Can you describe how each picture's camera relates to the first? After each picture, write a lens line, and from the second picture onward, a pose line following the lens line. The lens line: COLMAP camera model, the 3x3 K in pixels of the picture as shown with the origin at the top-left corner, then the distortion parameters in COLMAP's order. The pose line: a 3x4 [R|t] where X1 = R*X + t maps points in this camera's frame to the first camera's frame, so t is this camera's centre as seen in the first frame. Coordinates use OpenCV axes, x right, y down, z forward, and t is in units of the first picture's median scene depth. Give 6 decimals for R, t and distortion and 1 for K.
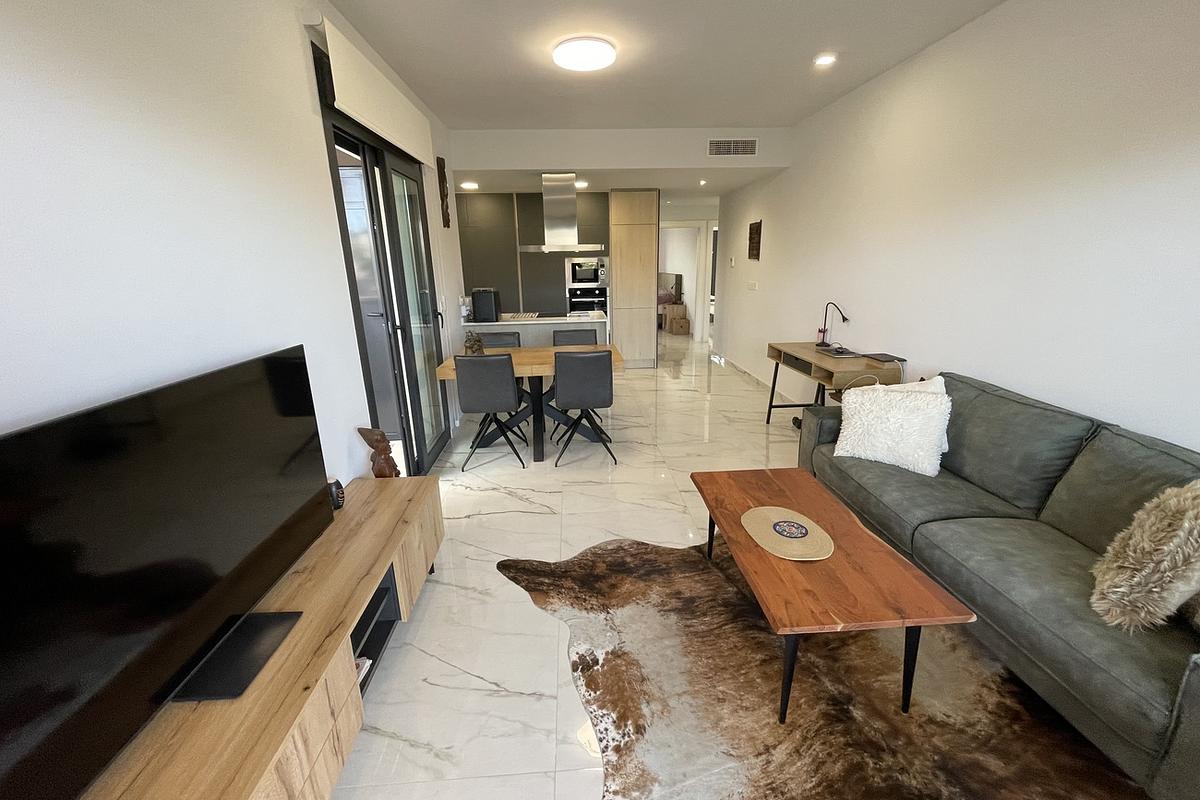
lens RADIAL K [[485.9, 0, 599.2], [0, 485.9, 399.2], [0, 0, 1]] dist [-0.000943, -0.000672]
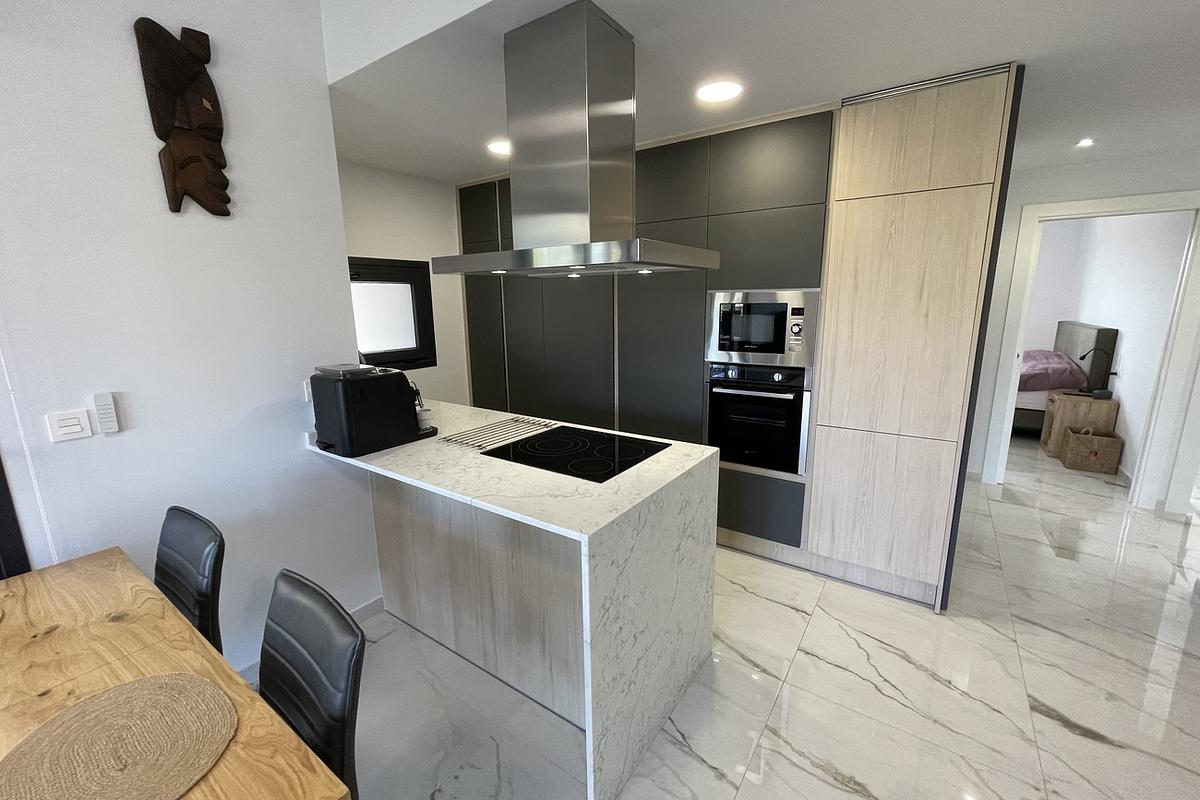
lens RADIAL K [[485.9, 0, 599.6], [0, 485.9, 399.2], [0, 0, 1]] dist [-0.000943, -0.000672]
pose [[0.782716, 0.134562, -0.607659, 0.374948], [-0.174109, 0.984707, -0.006210, -0.533404], [0.597530, 0.110659, 0.794174, 1.837345]]
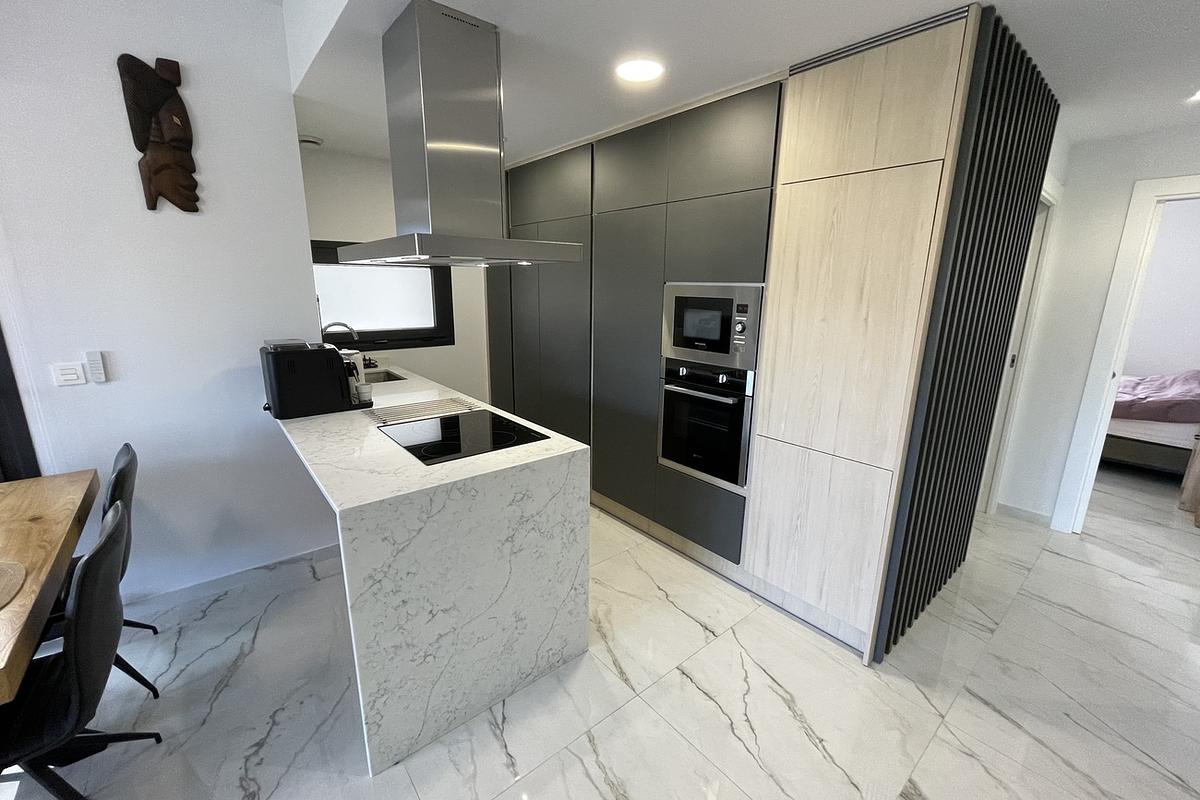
lens RADIAL K [[485.9, 0, 599.3], [0, 485.9, 399.2], [0, 0, 1]] dist [-0.000943, -0.000672]
pose [[0.589698, 0.214250, -0.778687, 0.687448], [-0.246678, 0.965877, 0.078946, -0.643862], [0.769030, 0.145531, 0.622426, 2.146646]]
